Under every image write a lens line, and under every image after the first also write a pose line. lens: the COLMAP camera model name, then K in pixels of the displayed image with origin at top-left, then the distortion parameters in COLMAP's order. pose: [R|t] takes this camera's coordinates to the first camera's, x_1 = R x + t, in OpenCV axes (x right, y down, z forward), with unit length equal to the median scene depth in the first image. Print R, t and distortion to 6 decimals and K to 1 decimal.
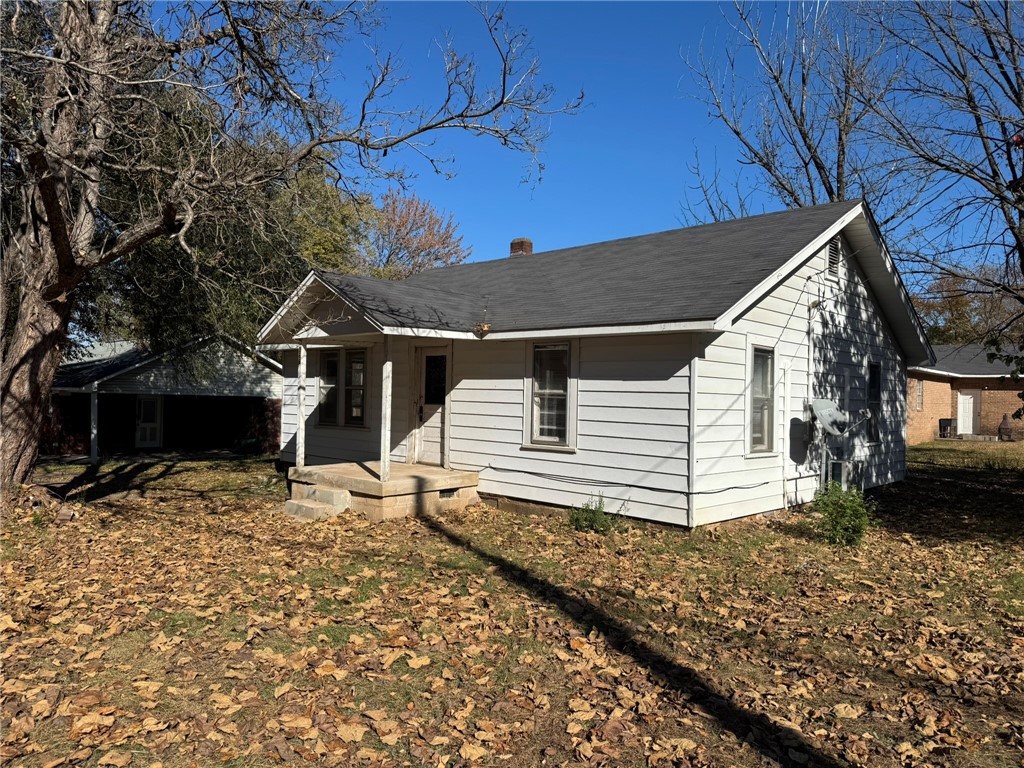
lens RADIAL K [[724.3, 0, 512.0], [0, 724.3, 384.0], [0, 0, 1]] dist [-0.003137, -0.006030]
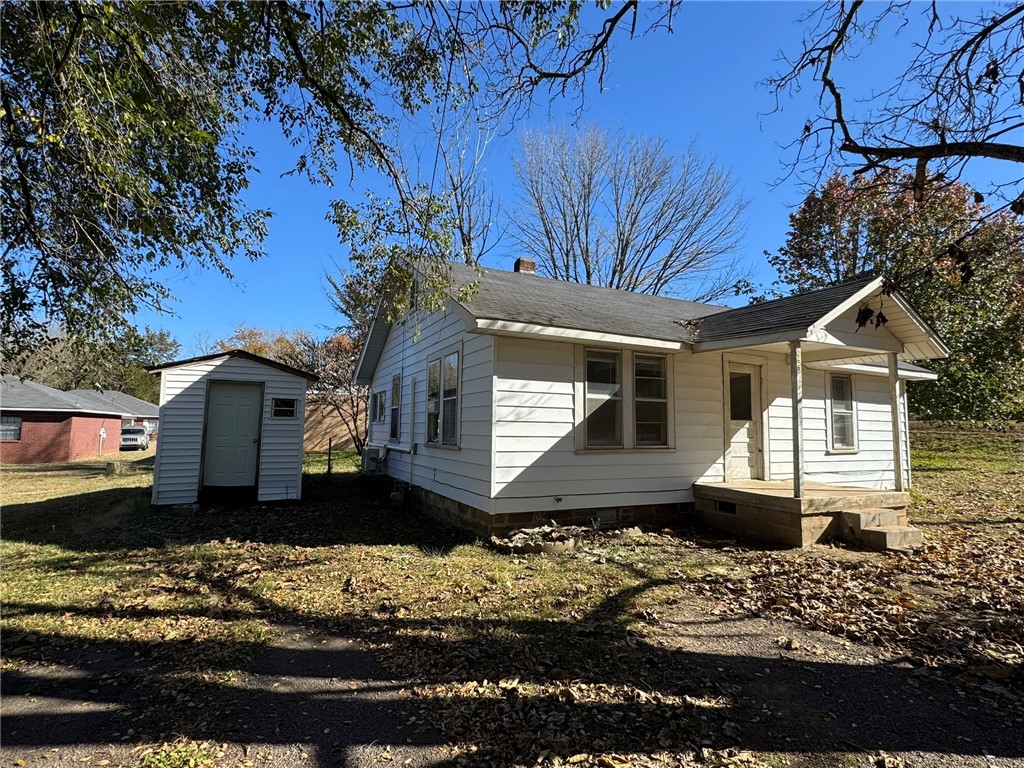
lens RADIAL K [[514.0, 0, 512.0], [0, 514.0, 384.0], [0, 0, 1]] dist [0.000507, 0.000033]
pose [[0.350526, 0.064242, 0.934347, -0.947993], [-0.022451, 0.997934, -0.060191, 0.029284], [-0.936284, 0.000121, 0.351245, 1.091948]]
